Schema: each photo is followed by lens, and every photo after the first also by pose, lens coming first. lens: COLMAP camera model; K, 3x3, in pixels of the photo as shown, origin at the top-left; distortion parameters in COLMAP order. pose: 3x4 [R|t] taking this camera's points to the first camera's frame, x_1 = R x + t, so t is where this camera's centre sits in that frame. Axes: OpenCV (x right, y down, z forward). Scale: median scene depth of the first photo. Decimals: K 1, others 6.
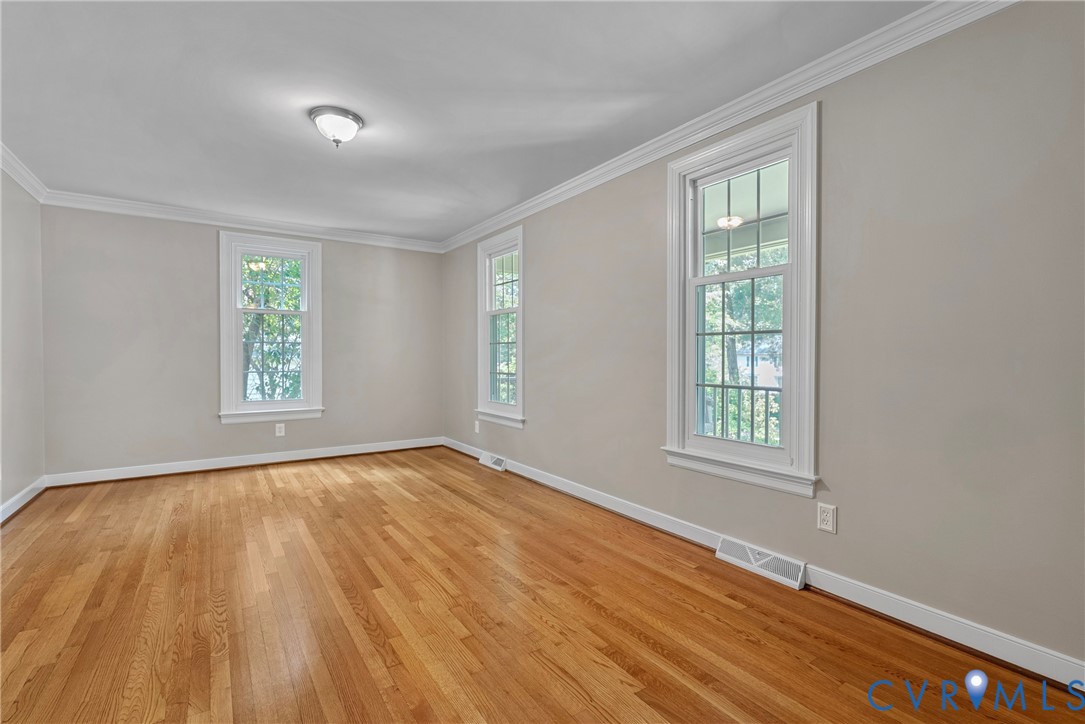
lens RADIAL K [[489.8, 0, 542.5], [0, 489.8, 362.0], [0, 0, 1]] dist [-0.003591, 0.001355]
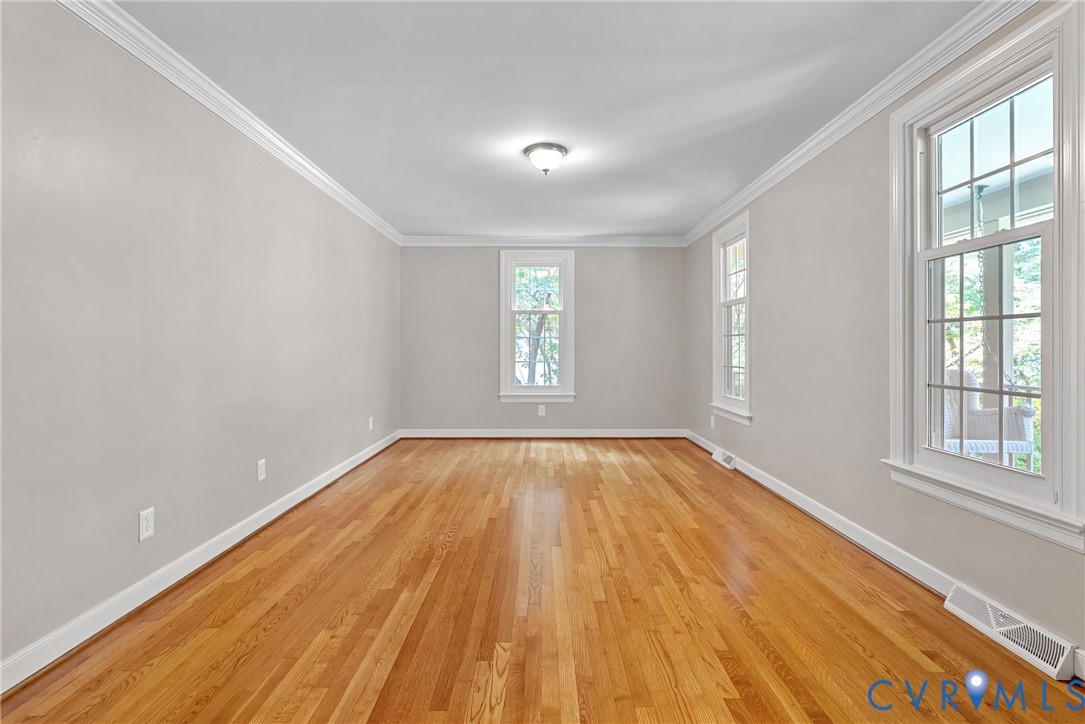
lens RADIAL K [[494.8, 0, 543.1], [0, 494.8, 348.8], [0, 0, 1]] dist [-0.002166, 0.001001]
pose [[0.831044, -0.000217, -0.556207, 0.239492], [-0.006243, 0.999933, -0.009718, -0.000713], [0.556172, 0.011548, 0.830987, -0.010103]]
